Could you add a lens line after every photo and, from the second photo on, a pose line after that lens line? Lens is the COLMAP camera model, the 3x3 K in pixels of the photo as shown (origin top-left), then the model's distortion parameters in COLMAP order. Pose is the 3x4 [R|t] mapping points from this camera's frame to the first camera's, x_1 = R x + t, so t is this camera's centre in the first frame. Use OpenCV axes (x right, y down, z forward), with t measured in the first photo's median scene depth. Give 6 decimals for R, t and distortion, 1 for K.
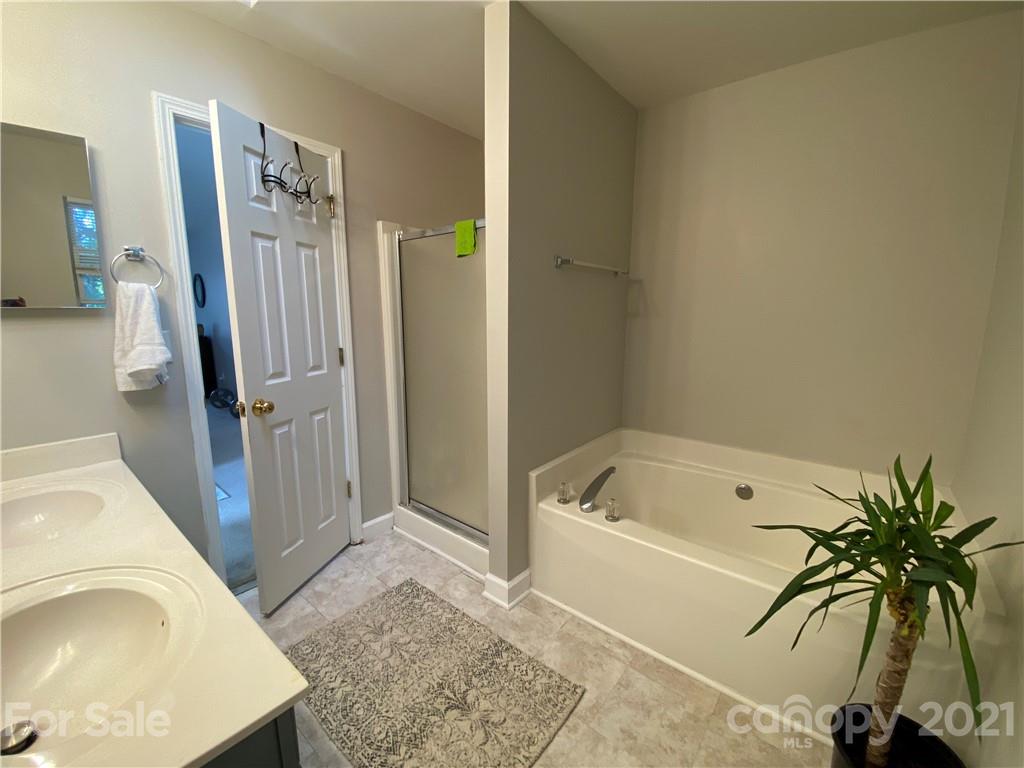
lens RADIAL K [[413.8, 0, 513.7], [0, 413.8, 387.9], [0, 0, 1]] dist [0.035035, -0.027805]
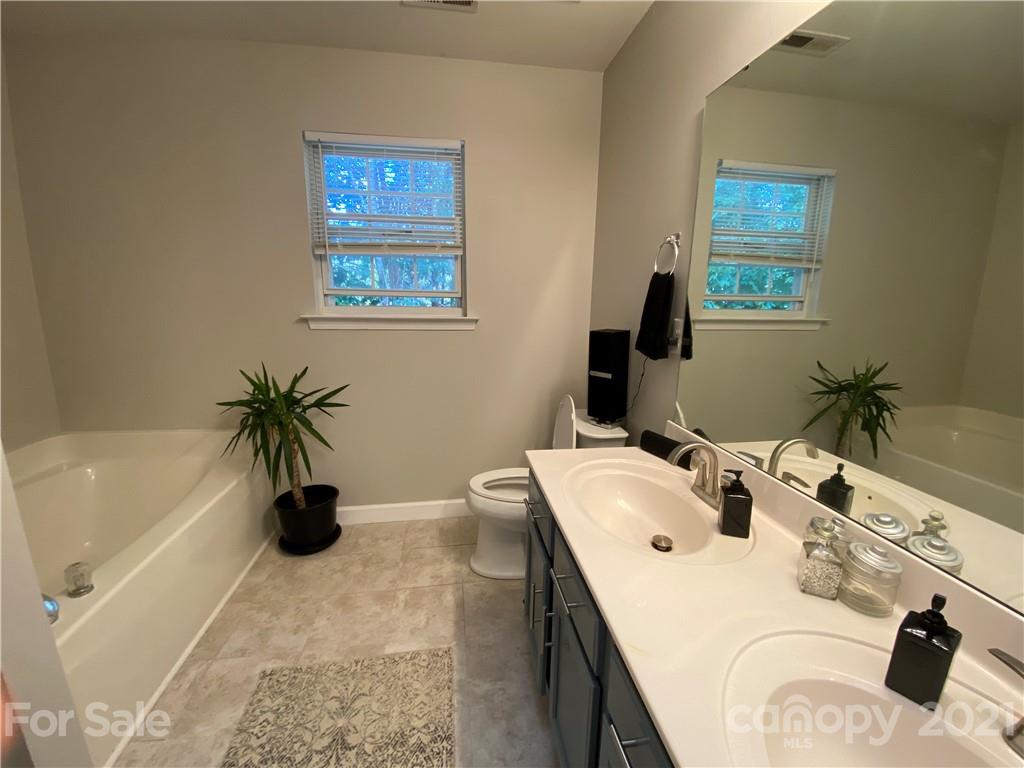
lens RADIAL K [[413.8, 0, 513.7], [0, 413.8, 387.9], [0, 0, 1]] dist [0.035035, -0.027805]
pose [[-0.744801, -0.150292, 0.650142, -0.900056], [0.097636, 0.939275, 0.328983, -0.195758], [-0.660105, 0.308504, -0.684899, 1.191248]]
